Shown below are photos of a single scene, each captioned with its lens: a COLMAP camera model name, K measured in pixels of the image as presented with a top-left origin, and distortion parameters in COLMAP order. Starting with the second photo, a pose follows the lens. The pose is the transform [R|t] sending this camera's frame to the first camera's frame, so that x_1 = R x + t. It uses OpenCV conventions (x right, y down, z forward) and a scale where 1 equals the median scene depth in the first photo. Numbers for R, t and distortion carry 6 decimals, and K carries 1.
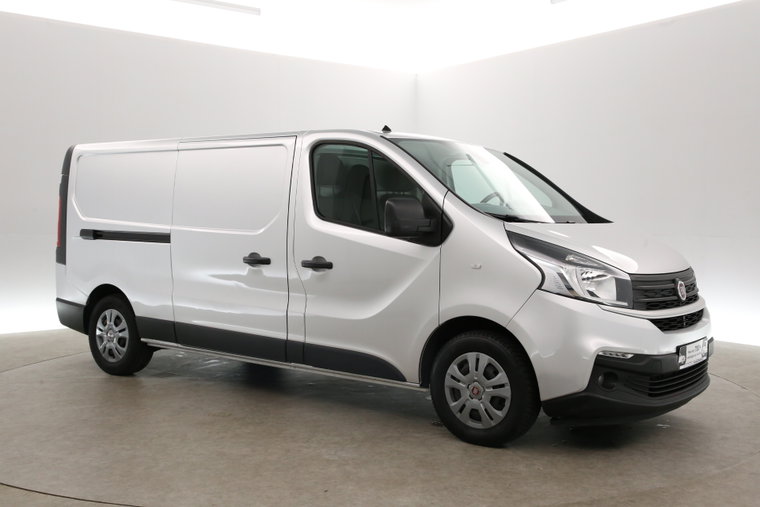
lens RADIAL K [[786.1, 0, 380.0], [0, 786.1, 253.5], [0, 0, 1]] dist [-0.219964, -0.006164]
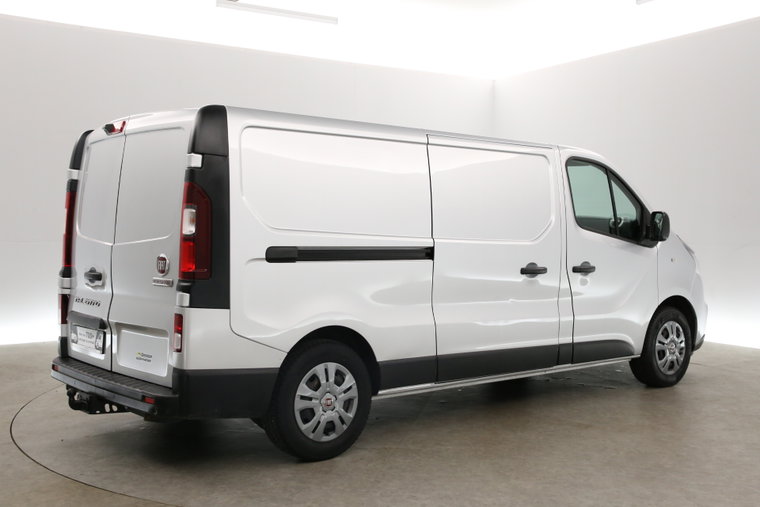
lens RADIAL K [[965.4, 0, 380.0], [0, 965.4, 253.5], [0, 0, 1]] dist [-0.264794, -0.009228]
pose [[0.273117, -0.040810, 0.961115, -1.193462], [0.039942, 0.998719, 0.031057, -0.050281], [-0.961151, 0.029907, 0.274397, 0.743718]]
